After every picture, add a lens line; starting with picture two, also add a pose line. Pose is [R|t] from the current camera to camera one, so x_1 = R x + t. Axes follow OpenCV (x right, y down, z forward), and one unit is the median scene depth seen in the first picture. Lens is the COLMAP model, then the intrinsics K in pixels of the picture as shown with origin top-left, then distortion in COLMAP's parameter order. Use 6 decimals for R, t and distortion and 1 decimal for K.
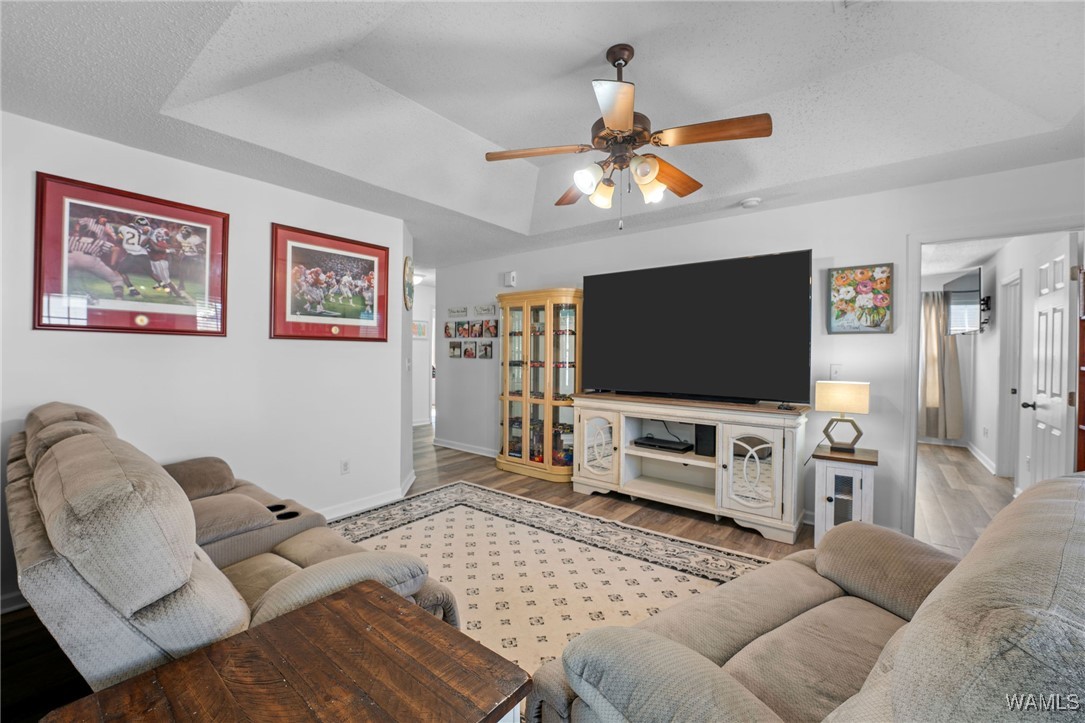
lens RADIAL K [[451.8, 0, 546.8], [0, 451.8, 360.4], [0, 0, 1]] dist [-0.026622, 0.000555]
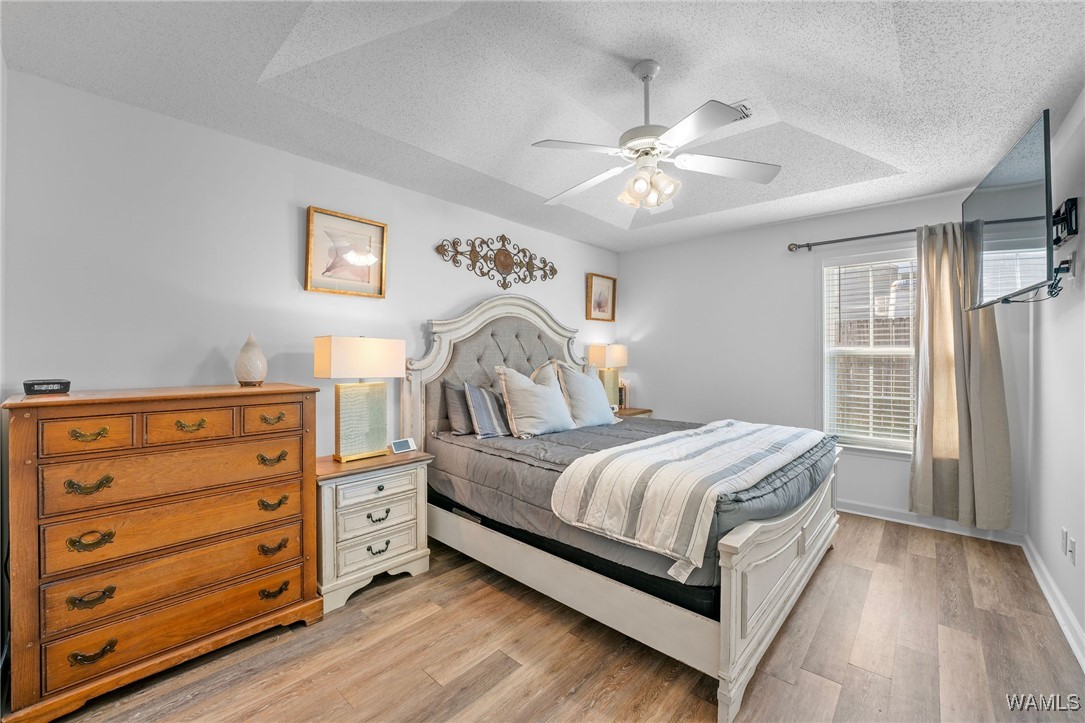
lens RADIAL K [[451.8, 0, 536.6], [0, 451.8, 361.9], [0, 0, 1]] dist [-0.026622, 0.000555]
pose [[0.996650, -0.010655, -0.081086, 0.465834], [0.010055, 0.999919, -0.007805, -0.002885], [0.081162, 0.006963, 0.996677, 0.481065]]
